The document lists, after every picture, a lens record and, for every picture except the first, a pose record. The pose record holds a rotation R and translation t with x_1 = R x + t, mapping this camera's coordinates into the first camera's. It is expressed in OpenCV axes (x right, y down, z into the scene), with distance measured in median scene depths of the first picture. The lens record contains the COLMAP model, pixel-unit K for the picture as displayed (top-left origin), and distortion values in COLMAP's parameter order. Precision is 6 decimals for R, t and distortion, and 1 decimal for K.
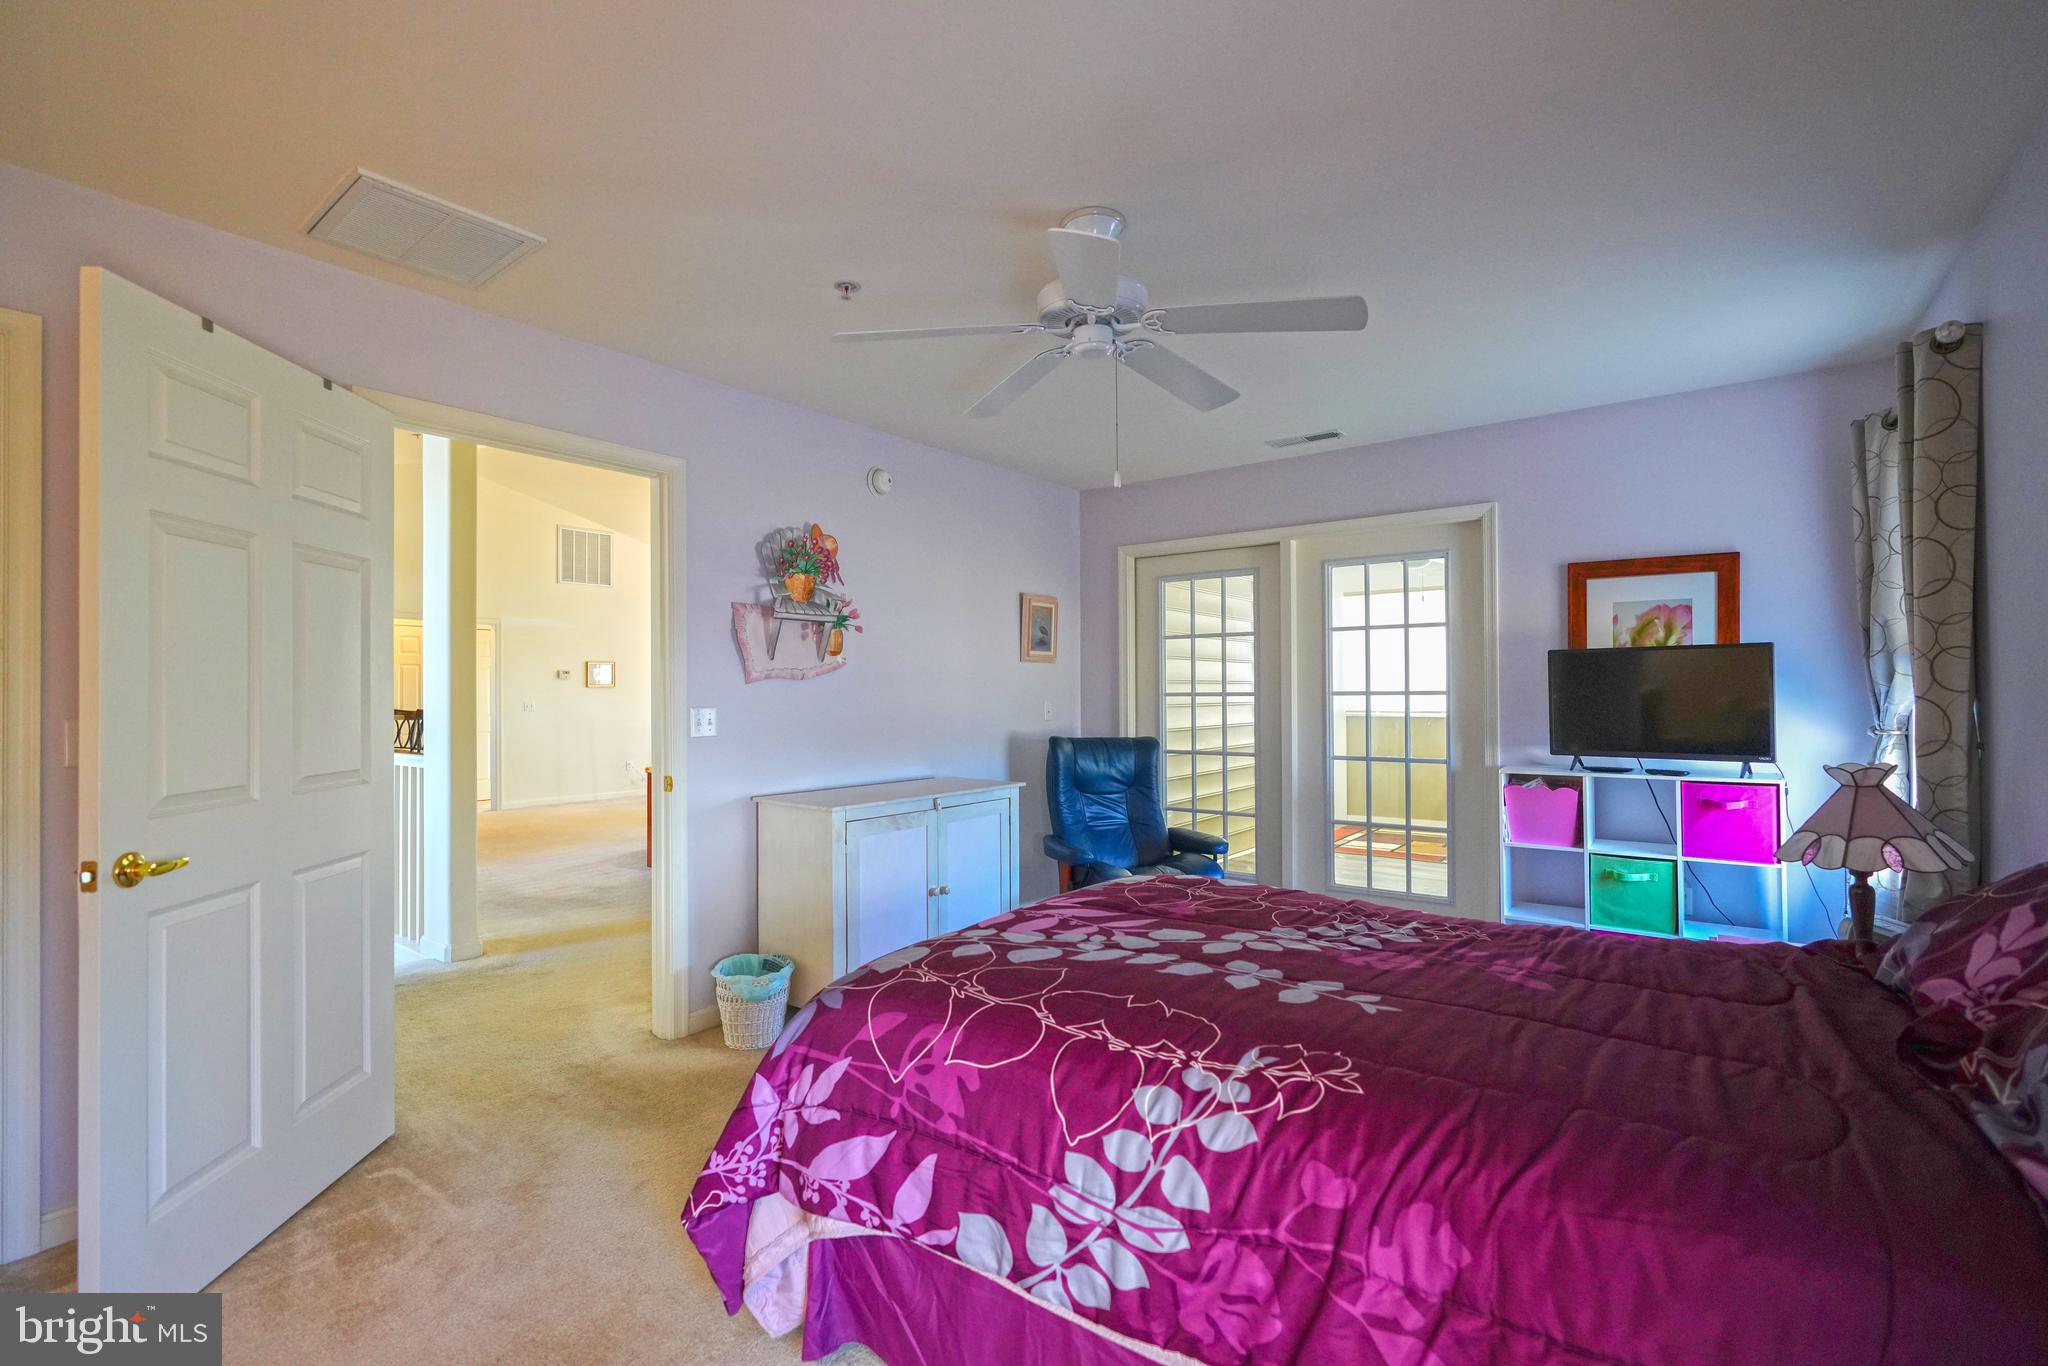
lens RADIAL K [[918.8, 0, 1015.0], [0, 918.8, 687.6], [0, 0, 1]] dist [-0.013332, 0.005804]
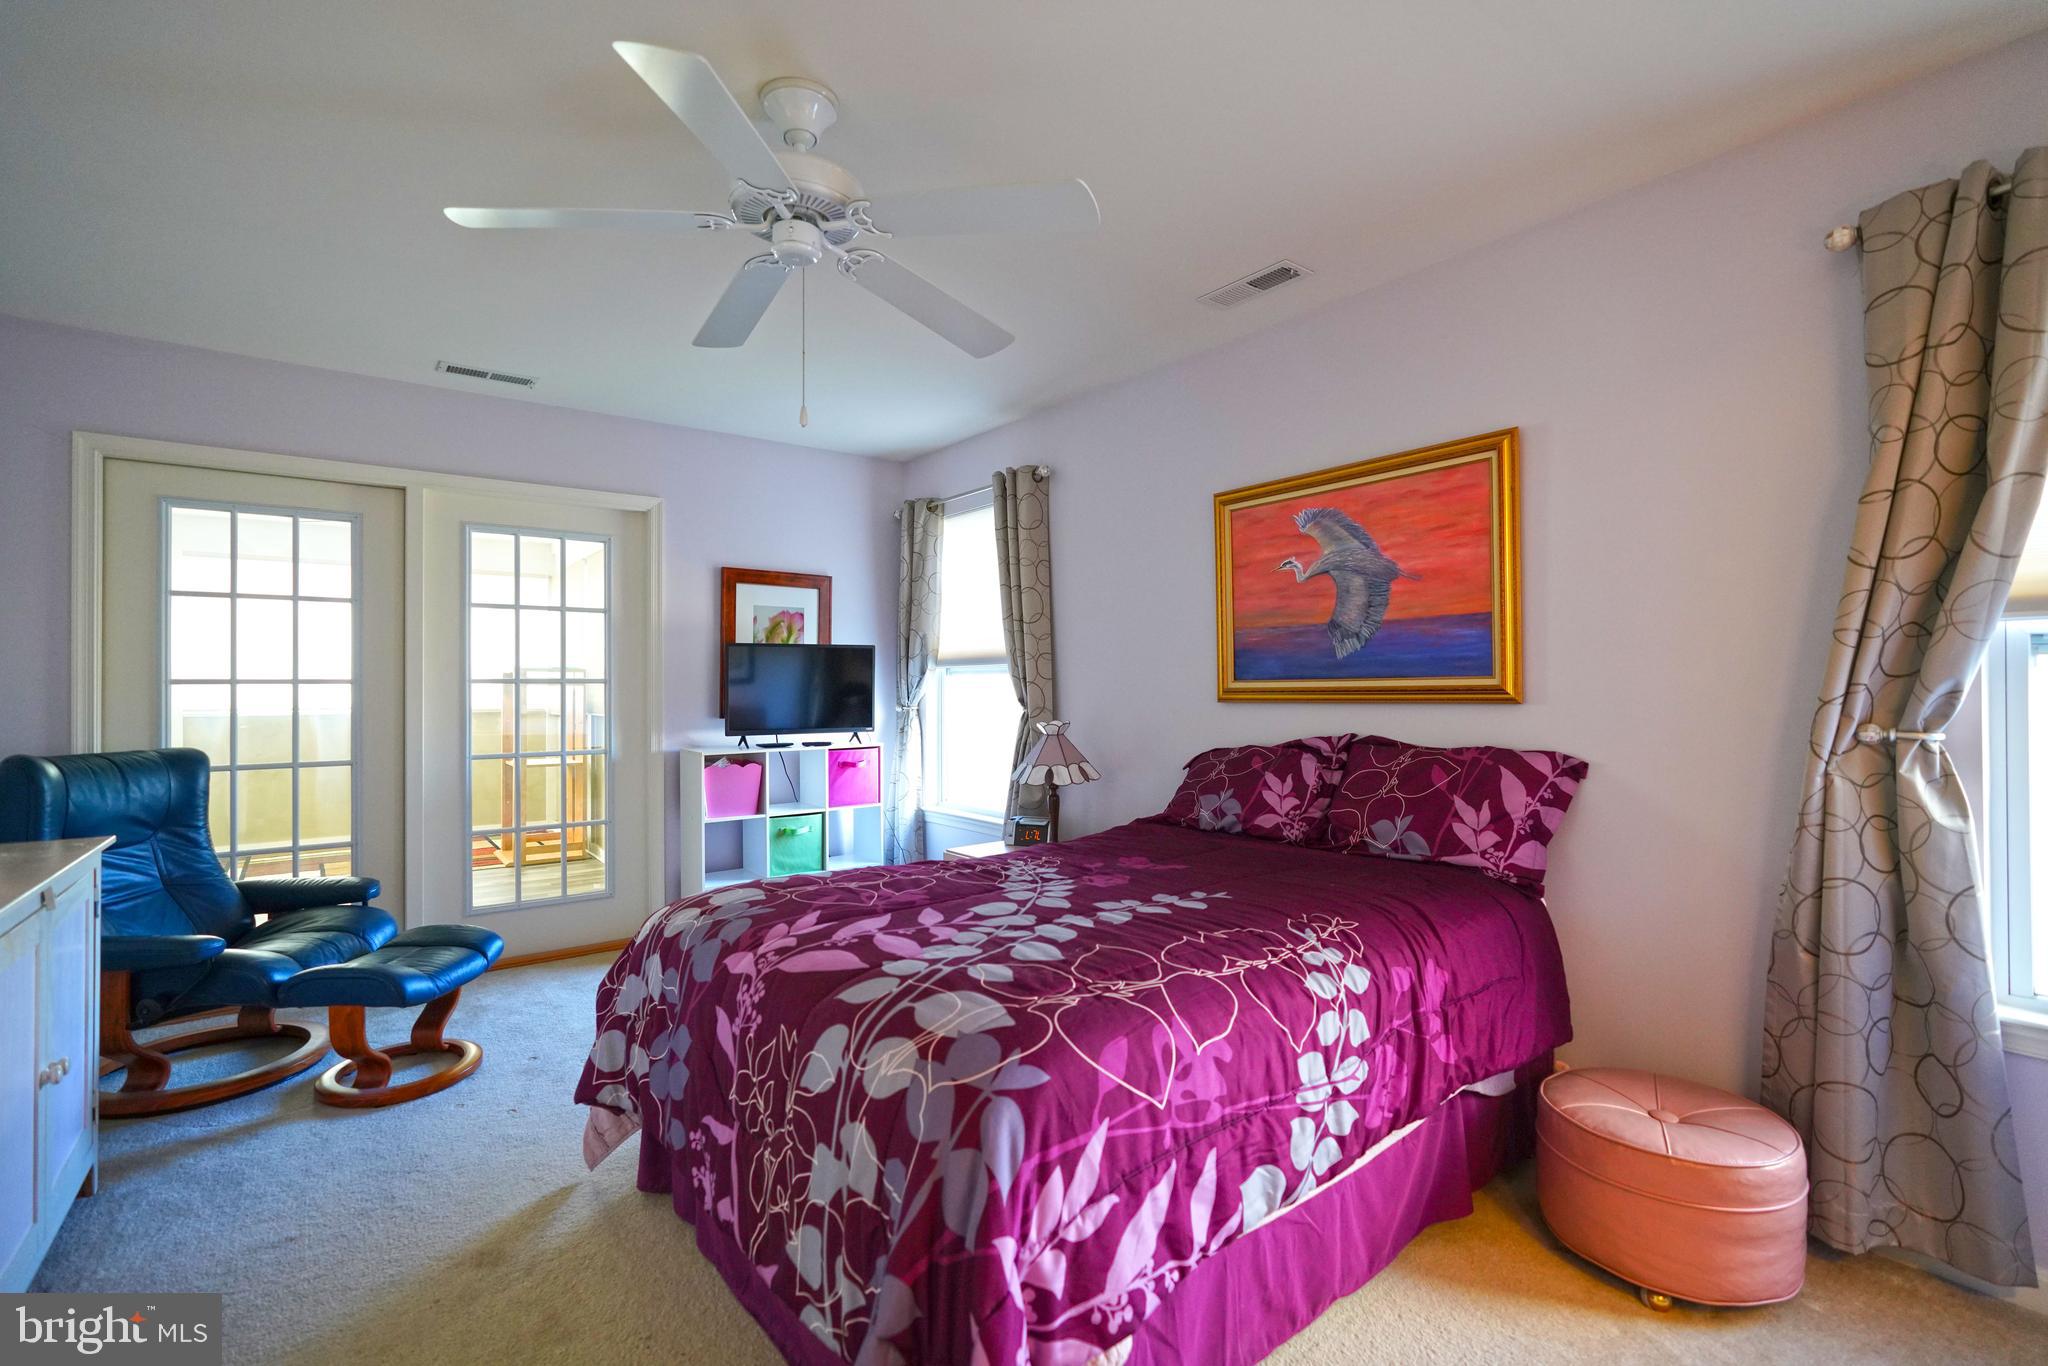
lens RADIAL K [[918.8, 0, 1010.8], [0, 918.8, 678.7], [0, 0, 1]] dist [-0.013332, 0.005804]
pose [[0.260238, 0.012363, 0.965465, -0.789870], [-0.003913, 0.999923, -0.011749, 0.028367], [-0.965537, -0.000720, 0.260266, 0.716061]]
